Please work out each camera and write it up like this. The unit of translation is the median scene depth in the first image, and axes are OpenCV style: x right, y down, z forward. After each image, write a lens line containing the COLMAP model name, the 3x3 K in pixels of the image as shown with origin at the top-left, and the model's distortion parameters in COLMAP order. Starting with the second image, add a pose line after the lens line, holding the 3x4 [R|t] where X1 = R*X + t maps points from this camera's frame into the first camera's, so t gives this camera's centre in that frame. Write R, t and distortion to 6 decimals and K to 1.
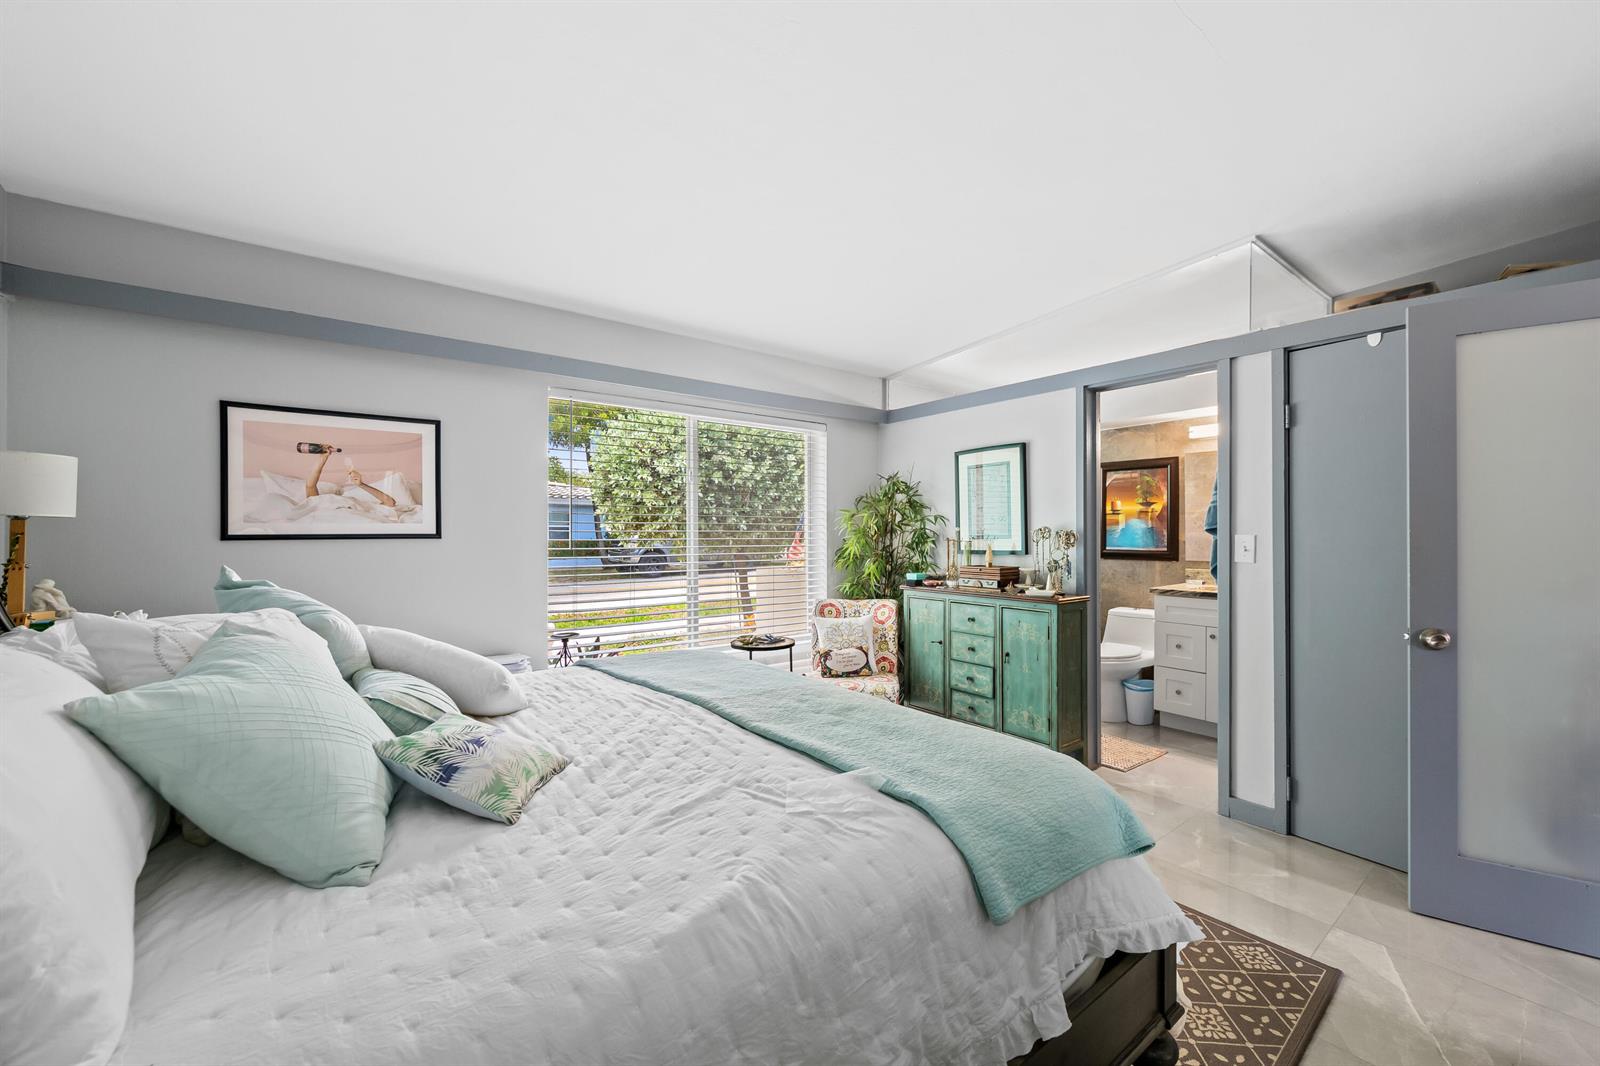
lens RADIAL K [[632.0, 0, 808.6], [0, 632.0, 531.6], [0, 0, 1]] dist [0.000803, -0.003505]
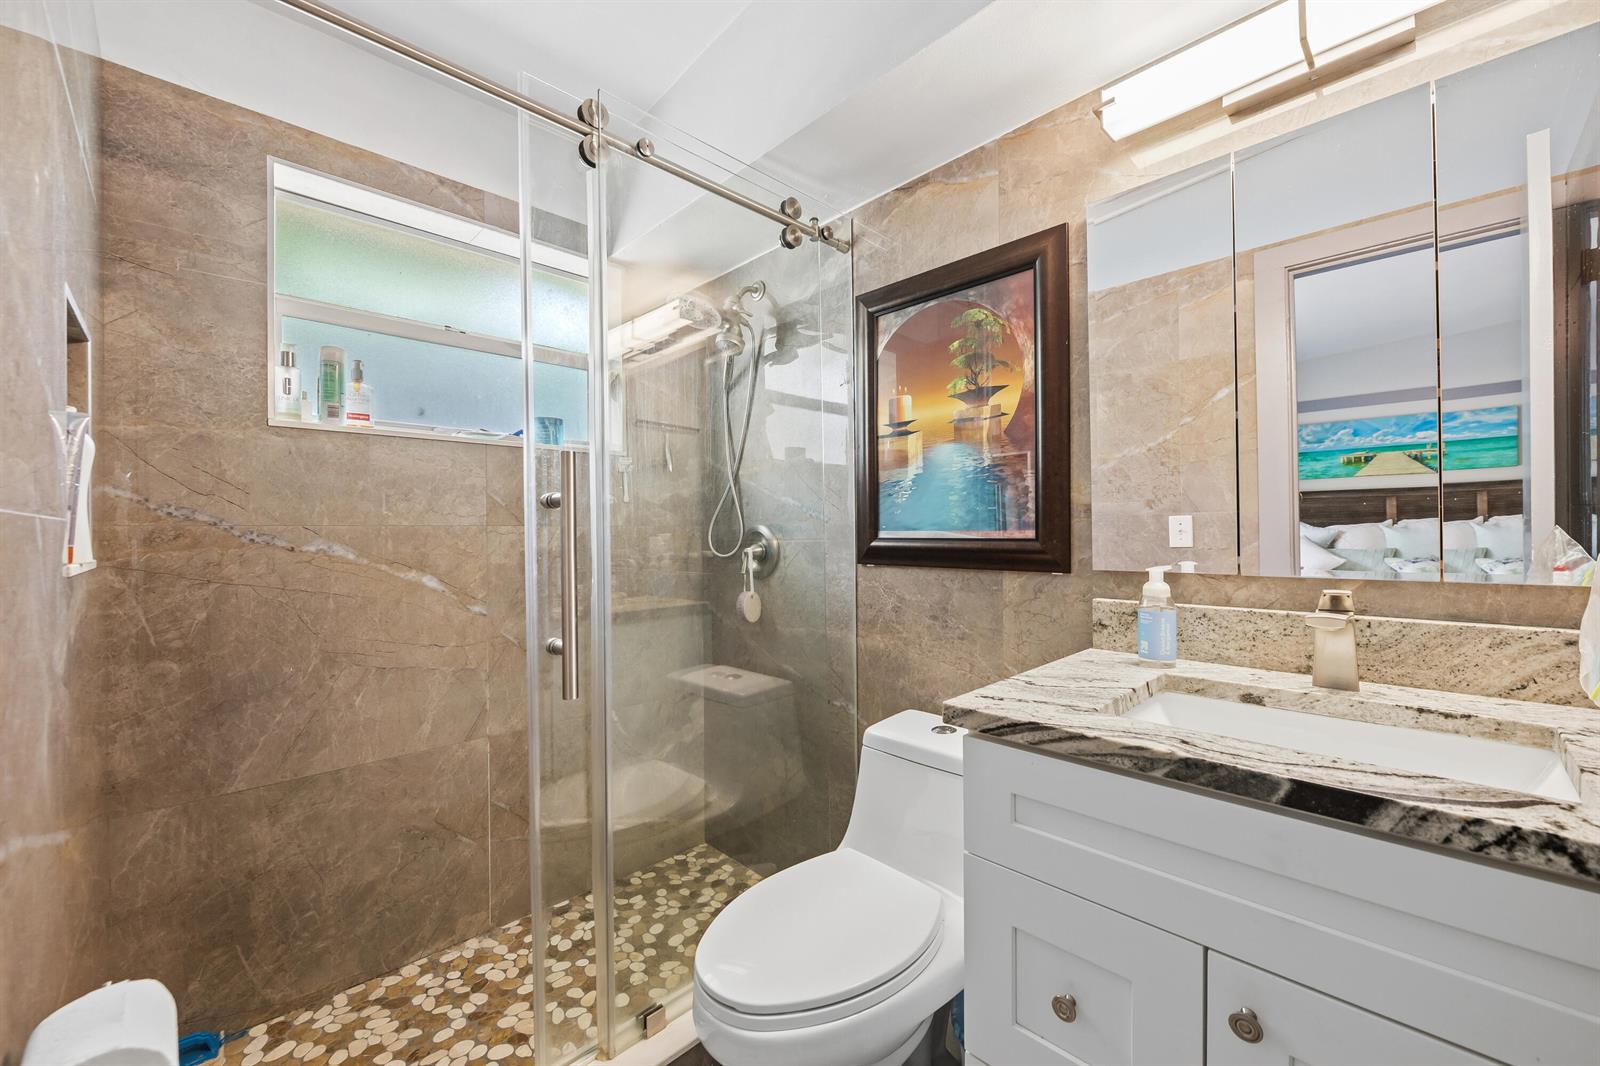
lens RADIAL K [[632.0, 0, 808.6], [0, 632.0, 531.6], [0, 0, 1]] dist [0.000803, -0.003505]
pose [[0.992823, -0.009030, 0.119253, 0.428249], [0.008807, 0.999958, 0.002398, 0.025639], [-0.119270, -0.001330, 0.992861, 0.720410]]
